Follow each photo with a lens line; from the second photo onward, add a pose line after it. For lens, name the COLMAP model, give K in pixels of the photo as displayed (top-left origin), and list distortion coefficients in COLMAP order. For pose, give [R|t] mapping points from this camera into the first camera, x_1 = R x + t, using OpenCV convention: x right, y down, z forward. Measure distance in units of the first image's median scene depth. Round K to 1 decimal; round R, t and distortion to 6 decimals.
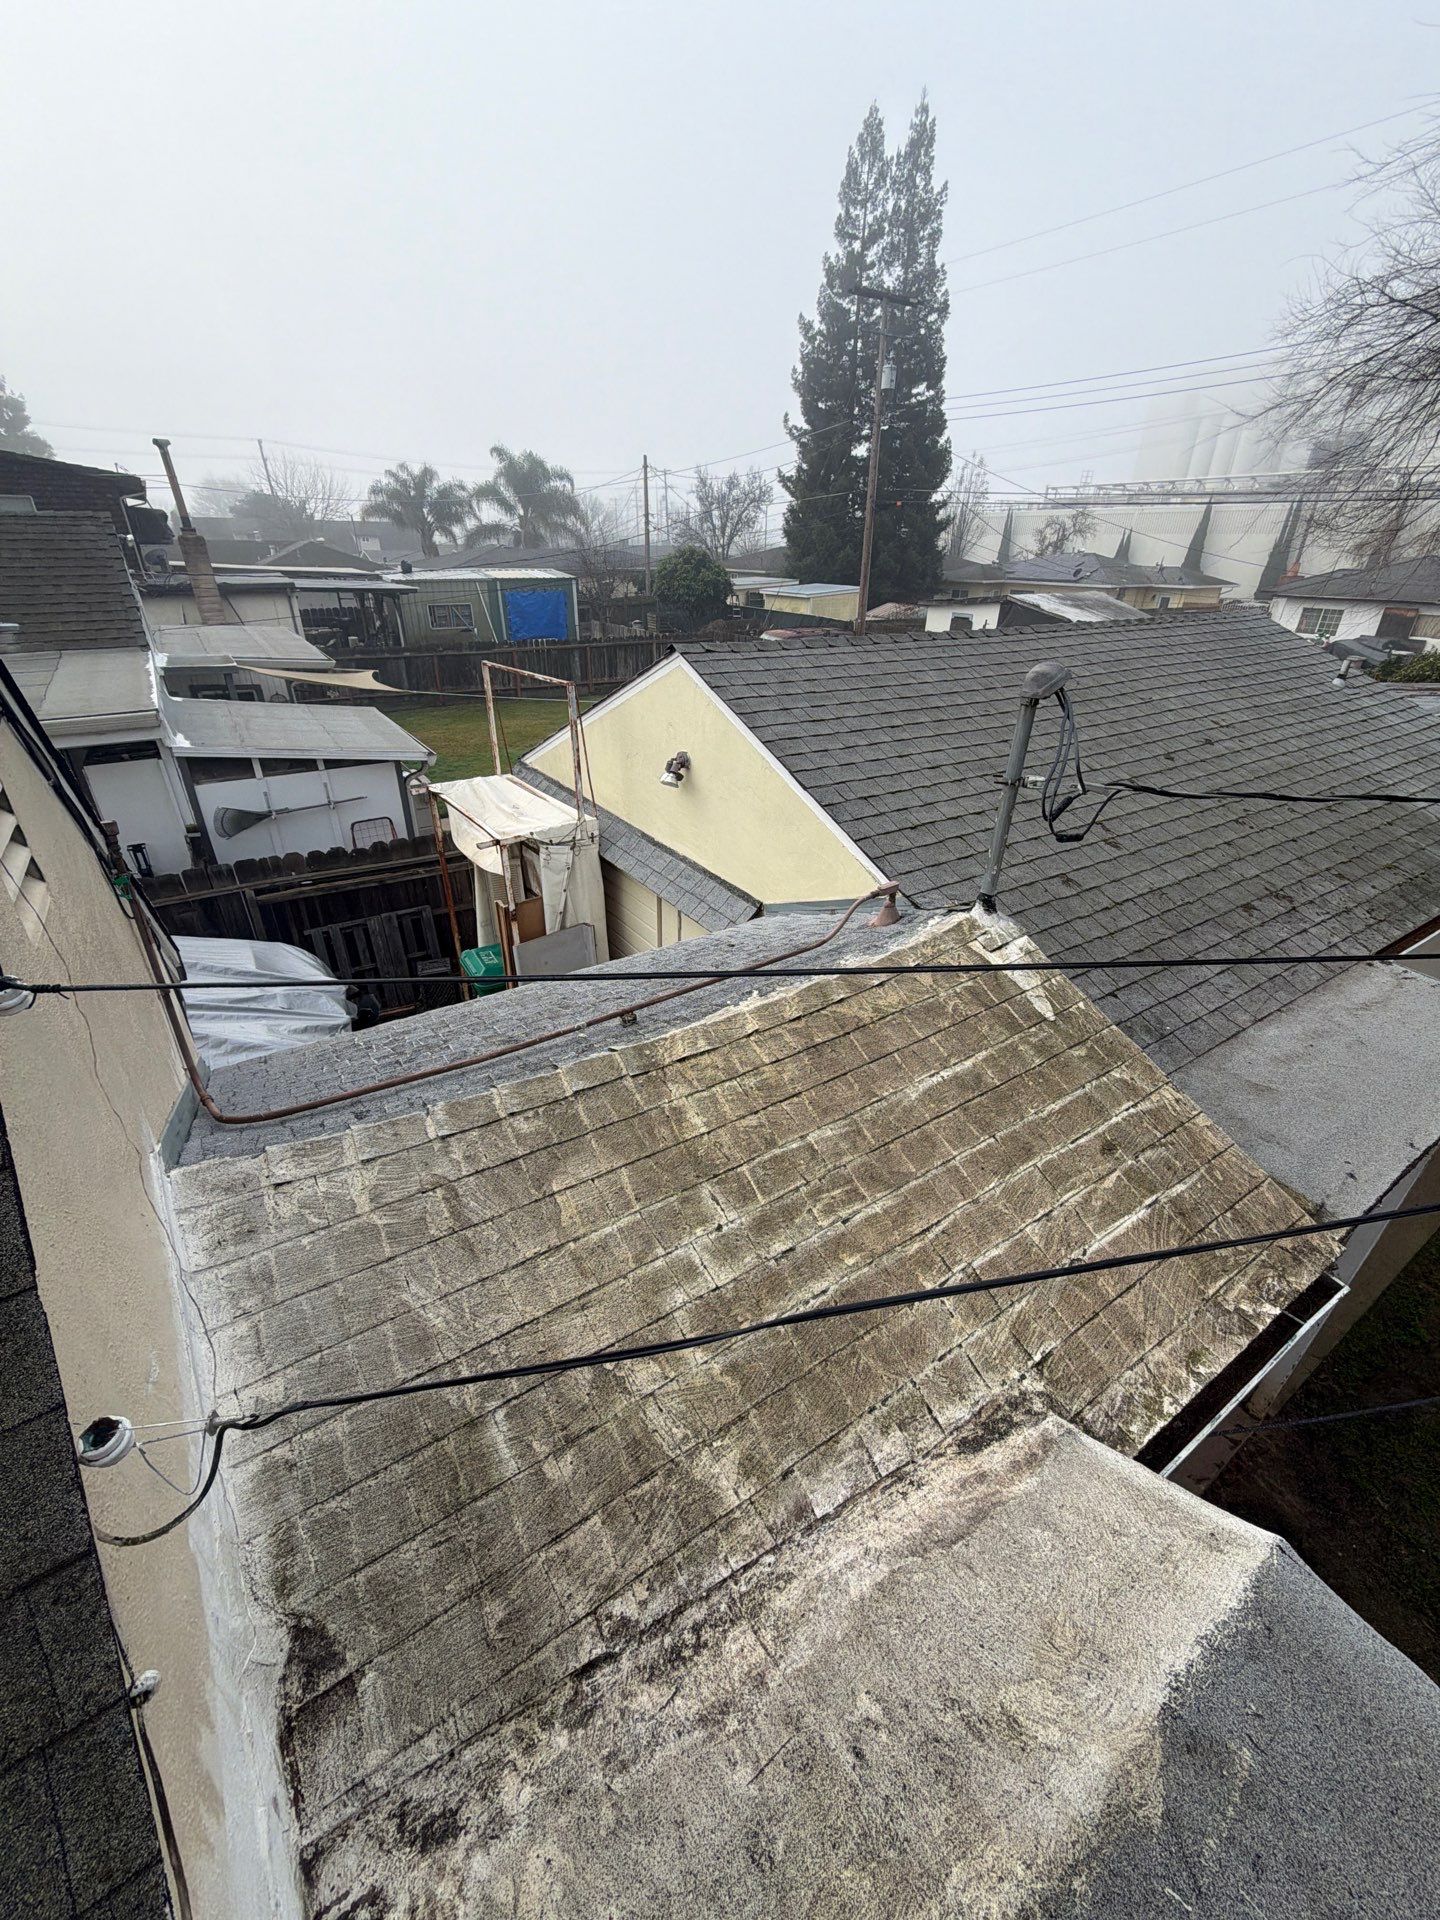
lens RADIAL K [[764.2, 0, 720.0], [0, 764.2, 960.0], [0, 0, 1]] dist [0.000495, 0.000041]
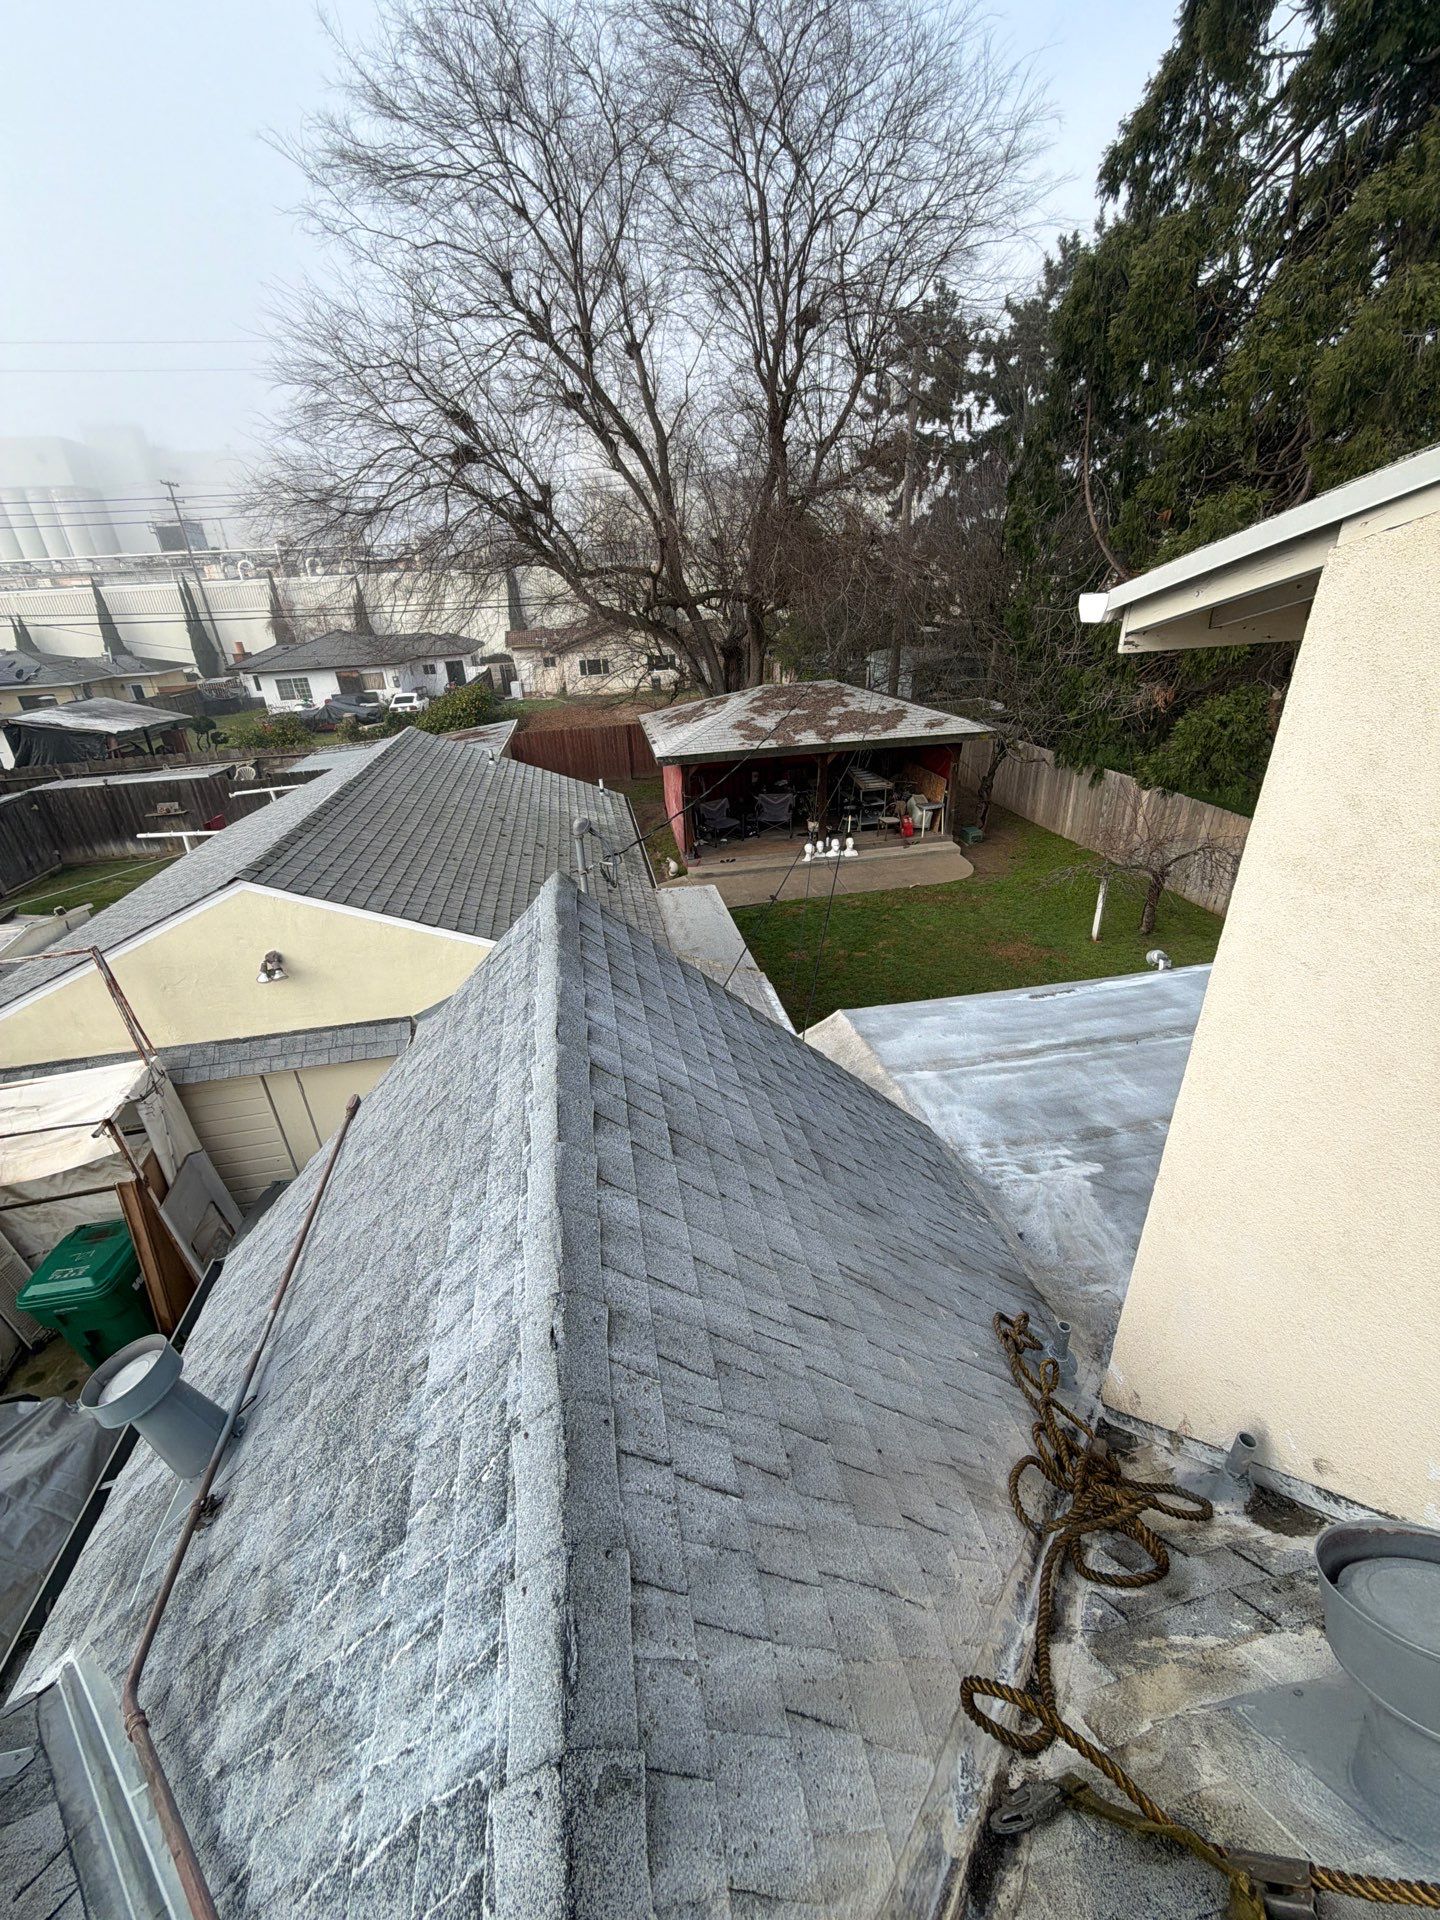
lens RADIAL K [[752.3, 0, 723.3], [0, 752.3, 965.6], [0, 0, 1]] dist [-0.000148, -0.000200]
pose [[0.382600, -0.441697, 0.811493, -0.667451], [0.481946, 0.844768, 0.232582, -0.163334], [-0.788254, 0.302110, 0.536082, -0.189046]]
